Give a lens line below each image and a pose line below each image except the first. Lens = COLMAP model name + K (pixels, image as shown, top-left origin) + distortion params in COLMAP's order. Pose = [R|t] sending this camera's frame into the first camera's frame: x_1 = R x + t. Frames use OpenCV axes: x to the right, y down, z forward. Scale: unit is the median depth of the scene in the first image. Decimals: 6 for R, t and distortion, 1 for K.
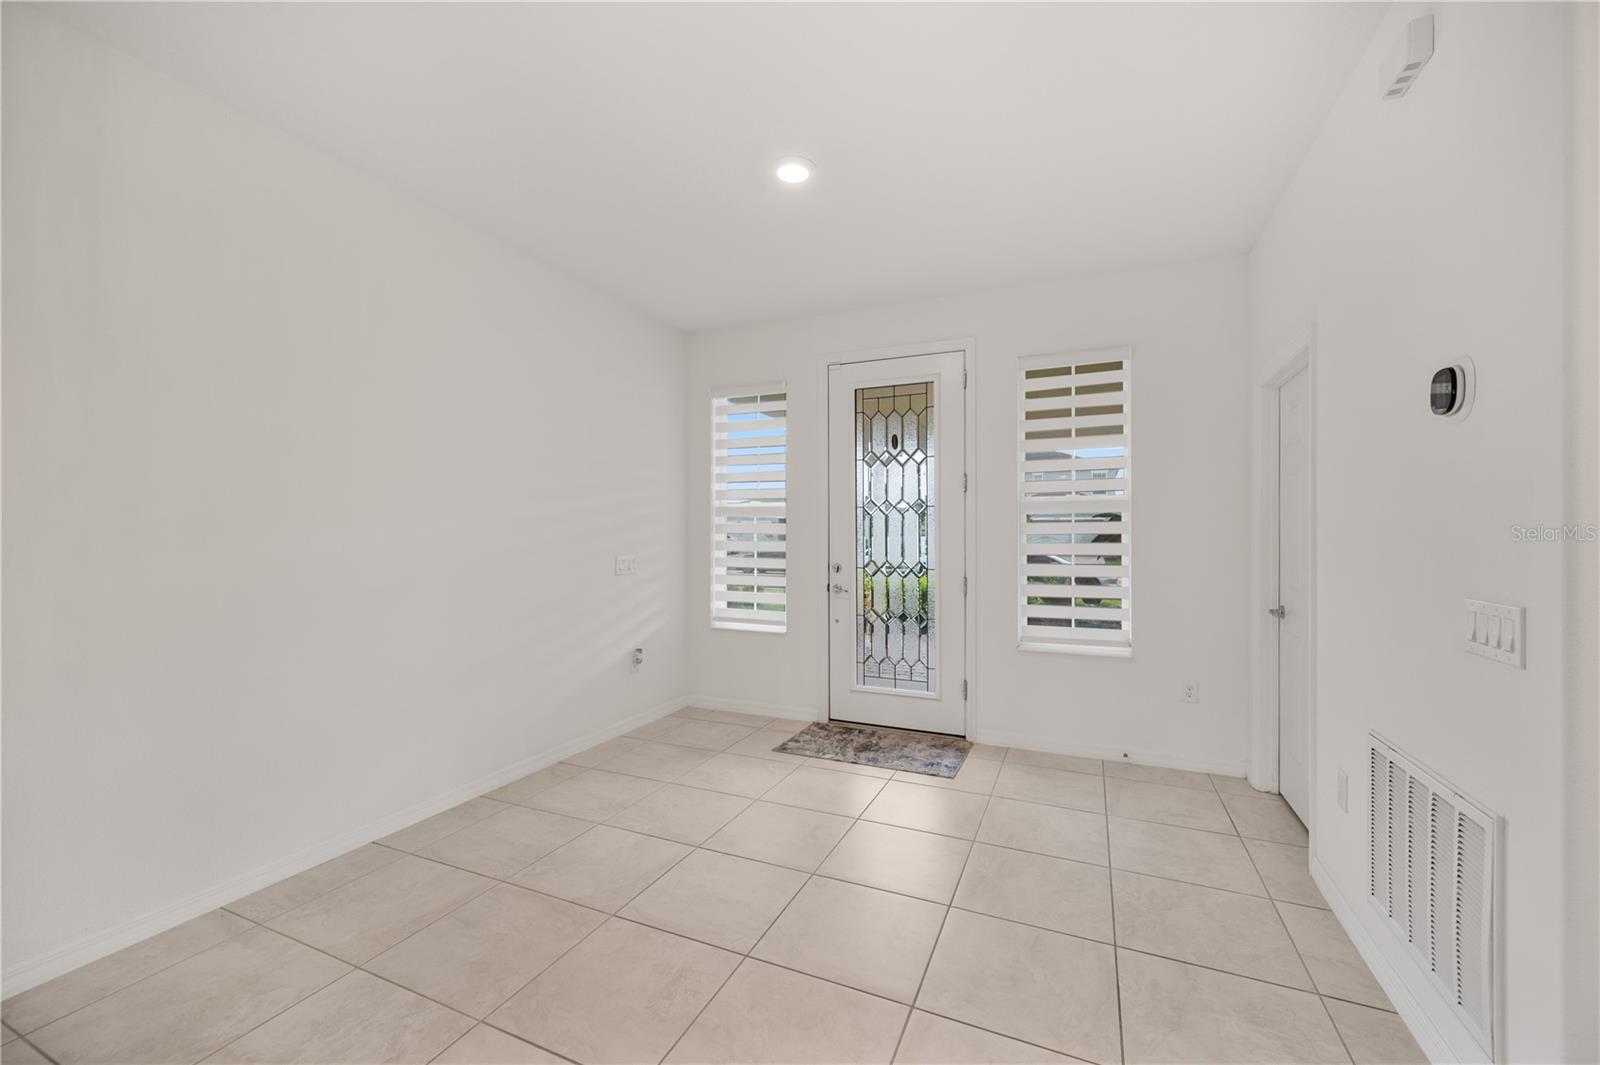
lens RADIAL K [[637.4, 0, 800.0], [0, 637.4, 532.5], [0, 0, 1]] dist [0.000205, 0.000112]
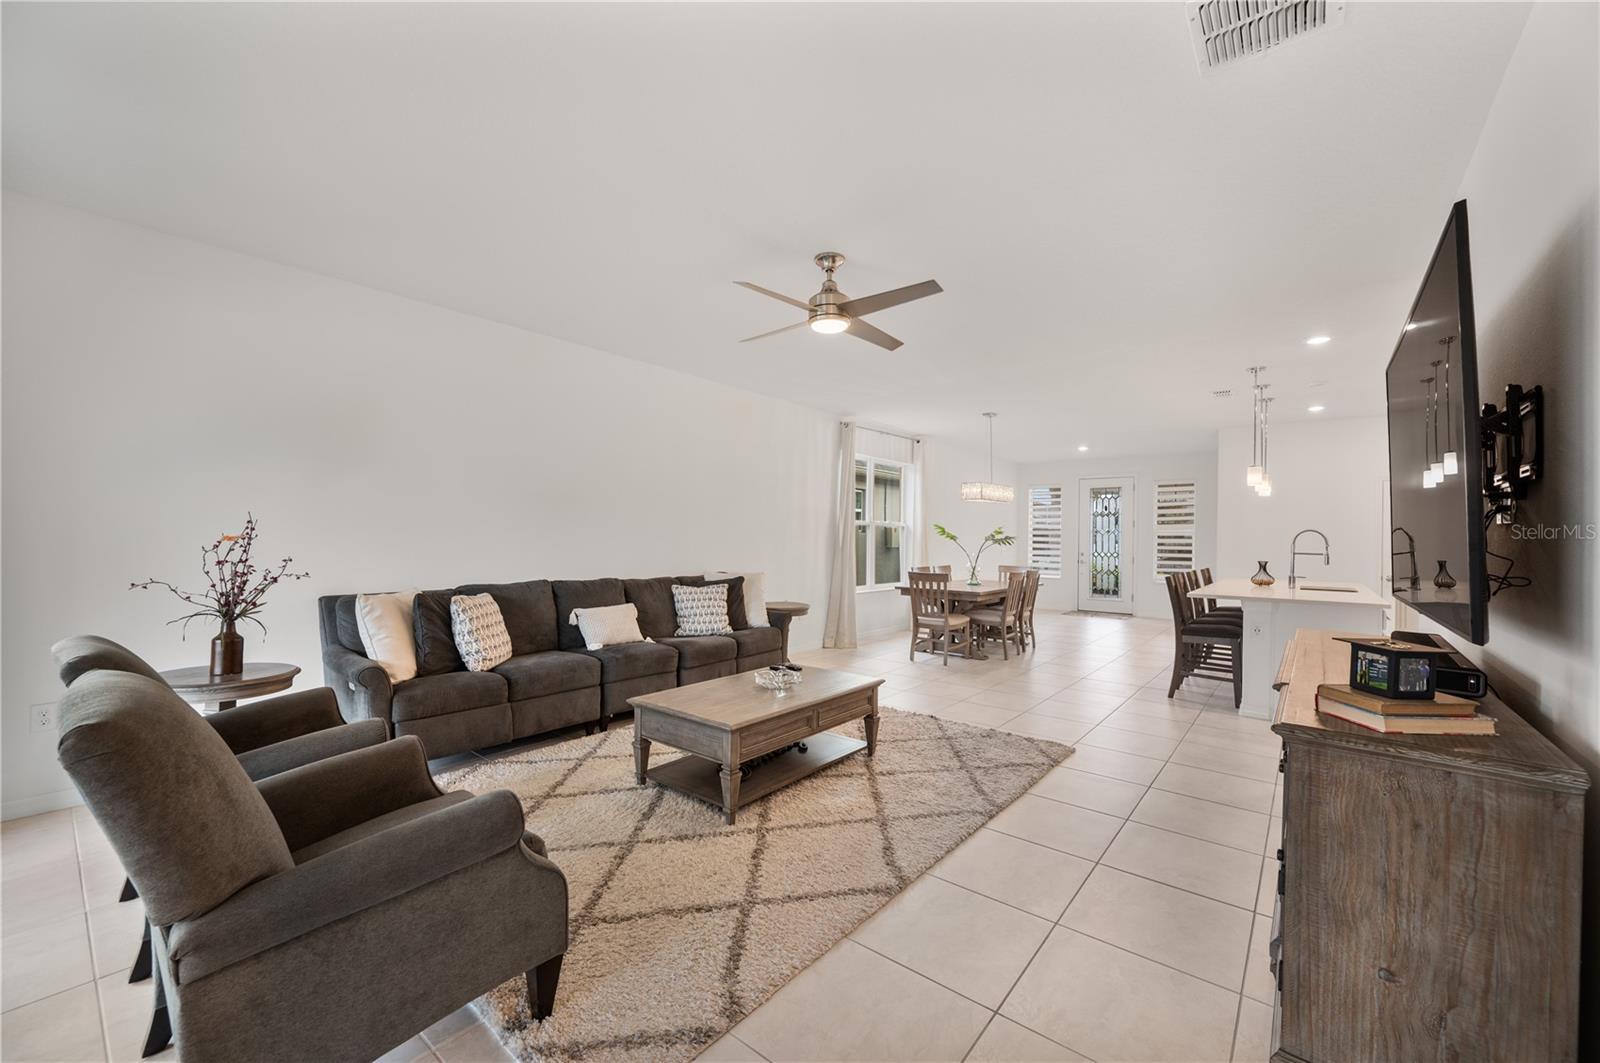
lens RADIAL K [[625.6, 0, 795.3], [0, 625.6, 535.6], [0, 0, 1]] dist [-0.003600, -0.000281]
pose [[0.964041, 0.014910, -0.265335, -0.428015], [-0.016026, 0.999870, -0.002039, 0.001454], [0.265270, 0.006218, 0.964154, -1.968599]]
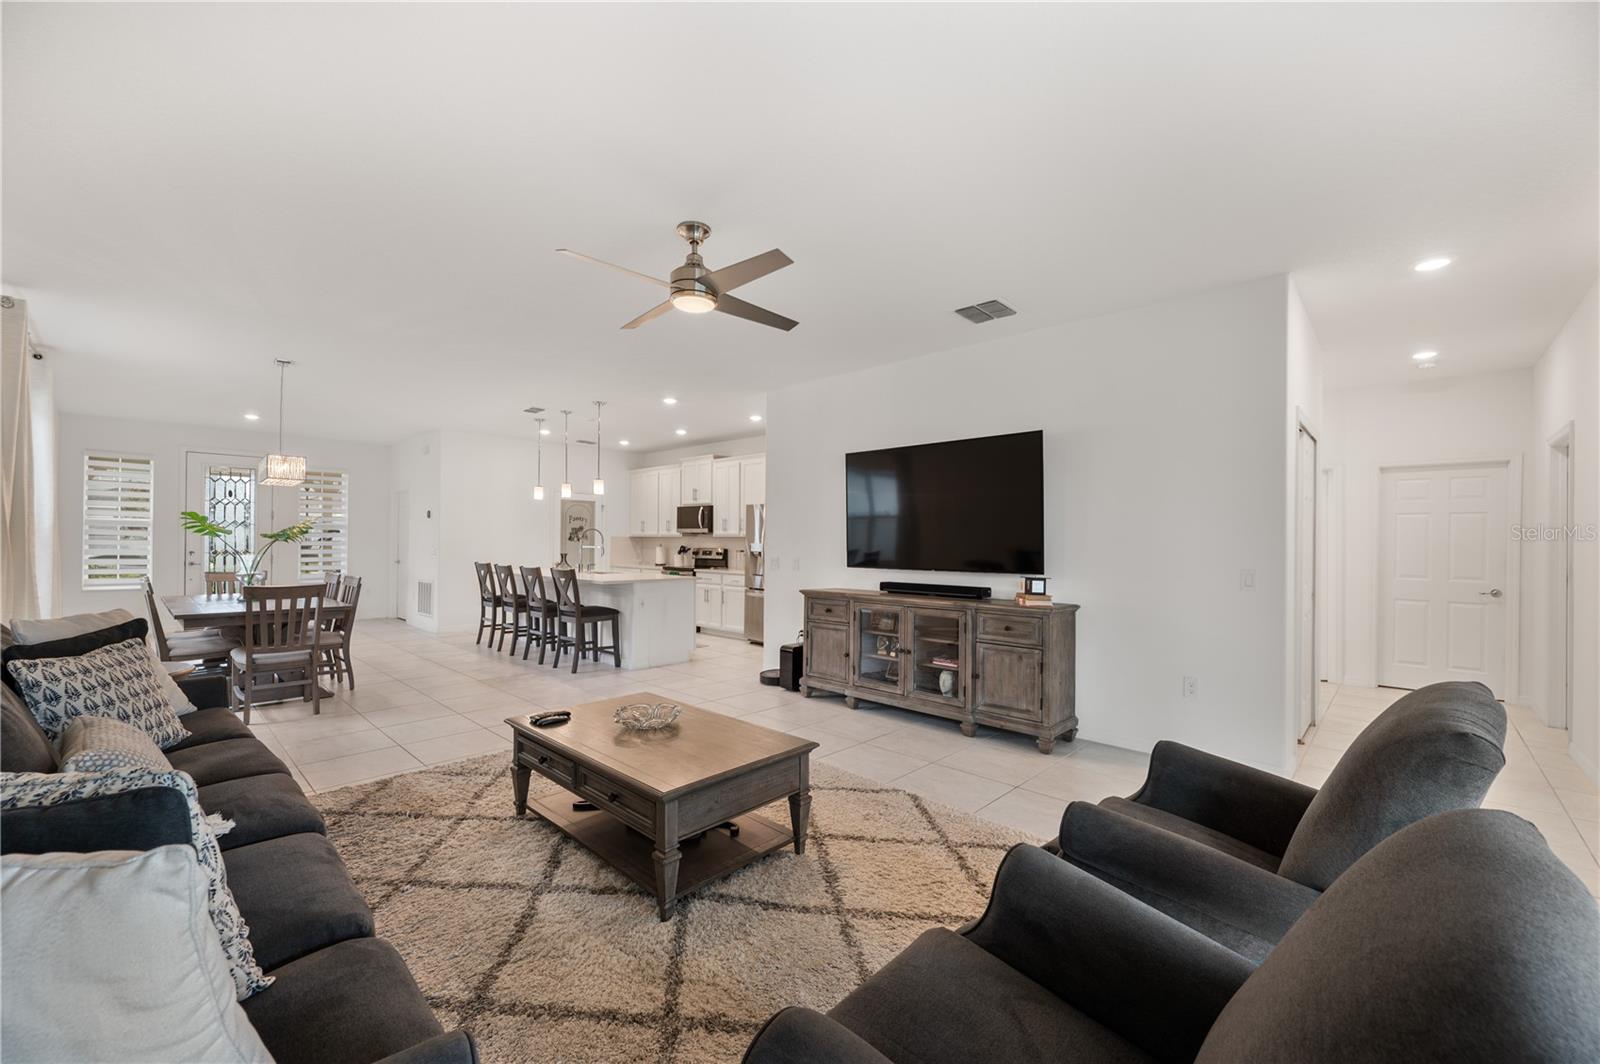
lens RADIAL K [[636.4, 0, 804.7], [0, 636.4, 538.1], [0, 0, 1]] dist [0.001967, -0.000197]
pose [[0.329616, 0.010419, 0.944057, -1.251404], [-0.009319, 0.999926, -0.007782, 0.005609], [-0.944069, -0.006233, 0.329689, -1.553541]]
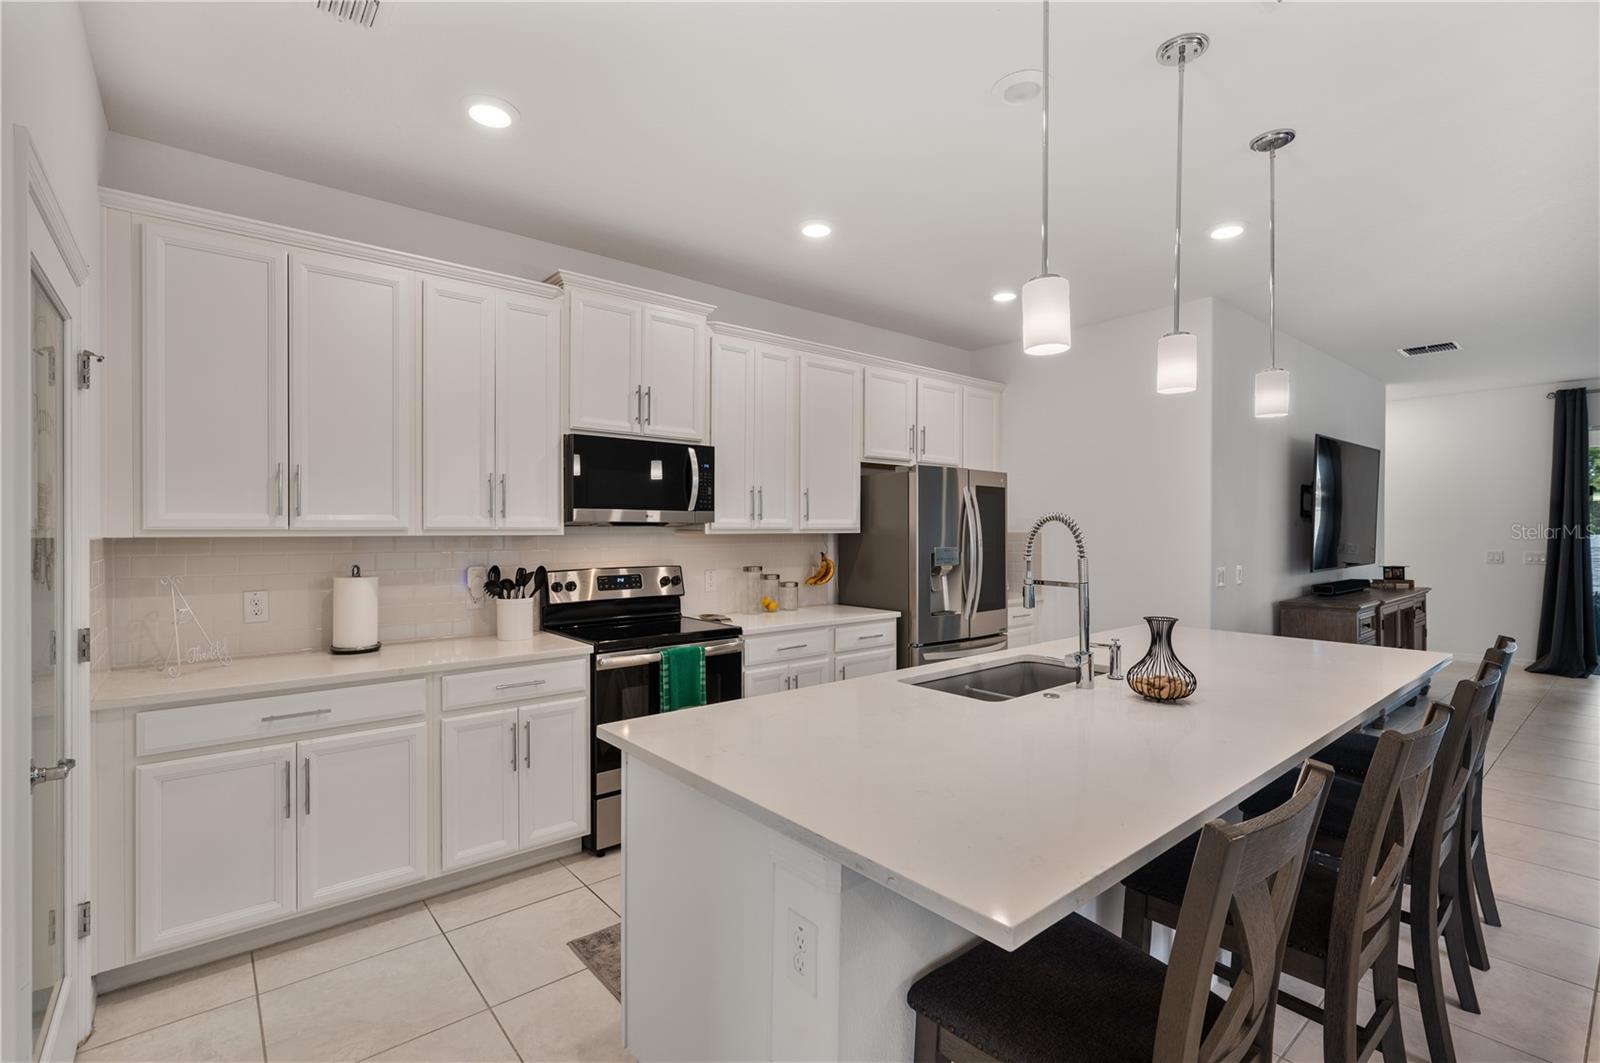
lens RADIAL K [[729.8, 0, 796.4], [0, 729.8, 532.6], [0, 0, 1]] dist [0.001482, 0.000396]
pose [[-0.896205, 0.000024, 0.443639, 0.229820], [0.001518, 0.999994, 0.003013, -0.017927], [-0.443637, 0.003373, -0.896200, 0.251269]]
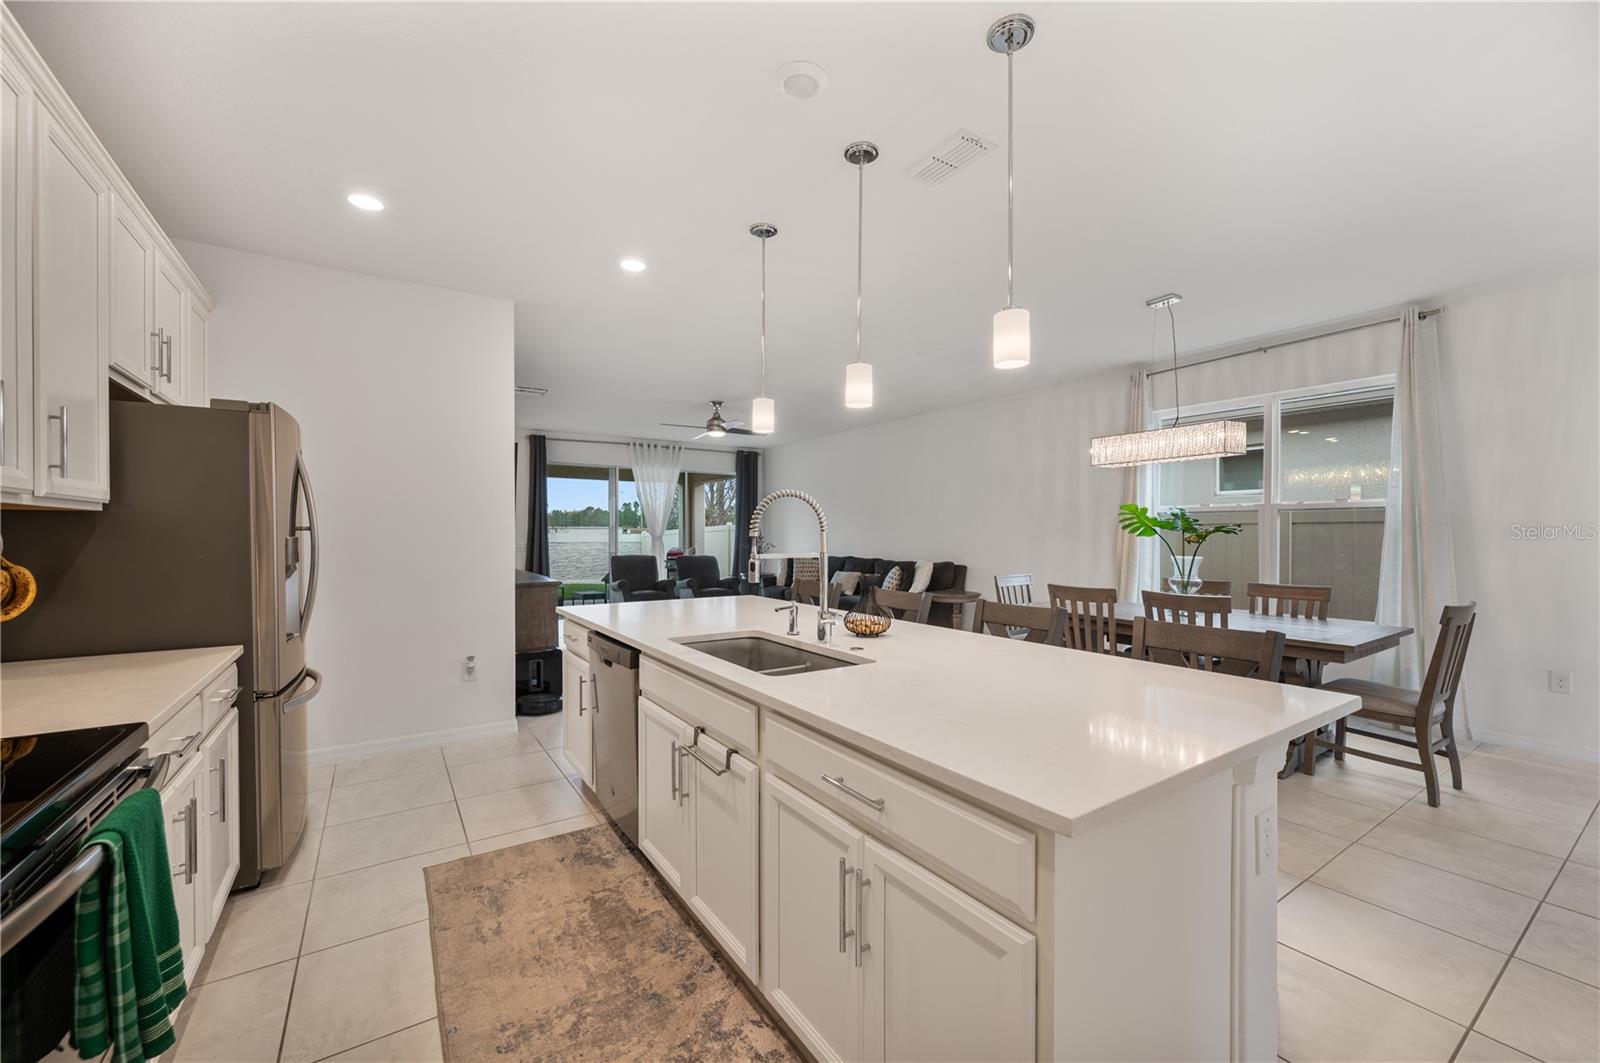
lens RADIAL K [[636.4, 0, 804.7], [0, 636.4, 537.6], [0, 0, 1]] dist [0.001967, -0.000197]
pose [[-0.537052, 0.007109, -0.843519, 0.751217], [0.001647, 0.999971, 0.007379, 0.003849], [0.843547, 0.002574, -0.537048, -0.052181]]
